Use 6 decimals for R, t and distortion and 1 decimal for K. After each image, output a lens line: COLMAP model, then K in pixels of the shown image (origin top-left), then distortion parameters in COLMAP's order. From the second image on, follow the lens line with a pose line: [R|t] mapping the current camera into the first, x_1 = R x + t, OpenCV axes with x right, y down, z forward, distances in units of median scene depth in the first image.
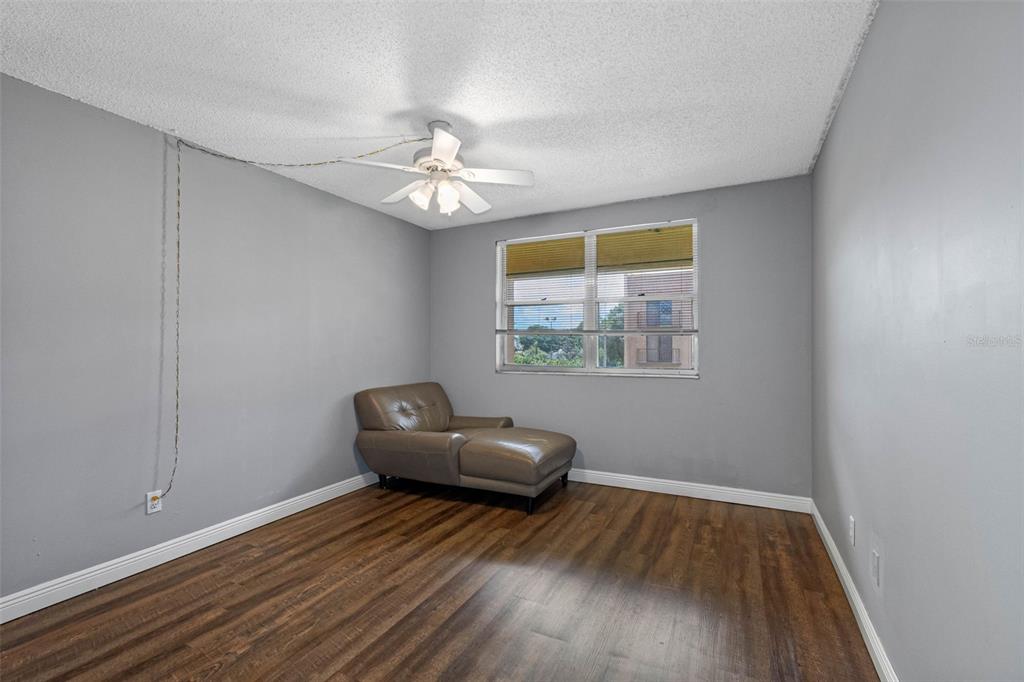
lens RADIAL K [[468.4, 0, 513.1], [0, 468.4, 341.0], [0, 0, 1]] dist [0.001095, -0.000094]
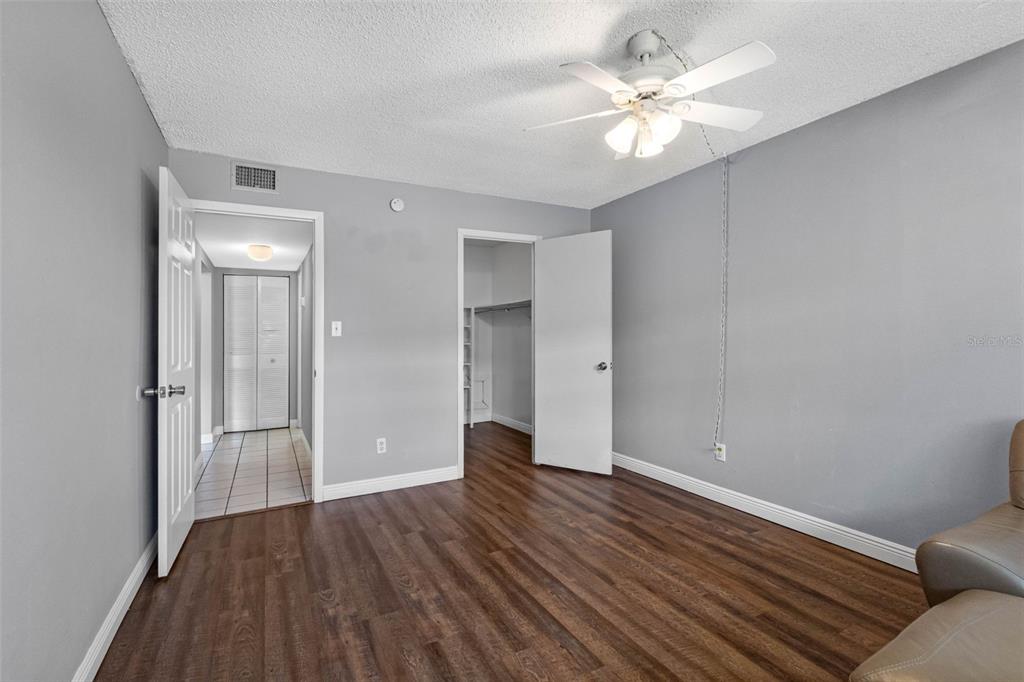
lens RADIAL K [[468.4, 0, 510.9], [0, 468.4, 336.1], [0, 0, 1]] dist [0.001095, -0.000094]
pose [[-0.593075, 0.013836, -0.805028, 0.587612], [0.025184, 0.999682, -0.001372, 0.017116], [0.804753, -0.021087, -0.593235, 1.310655]]
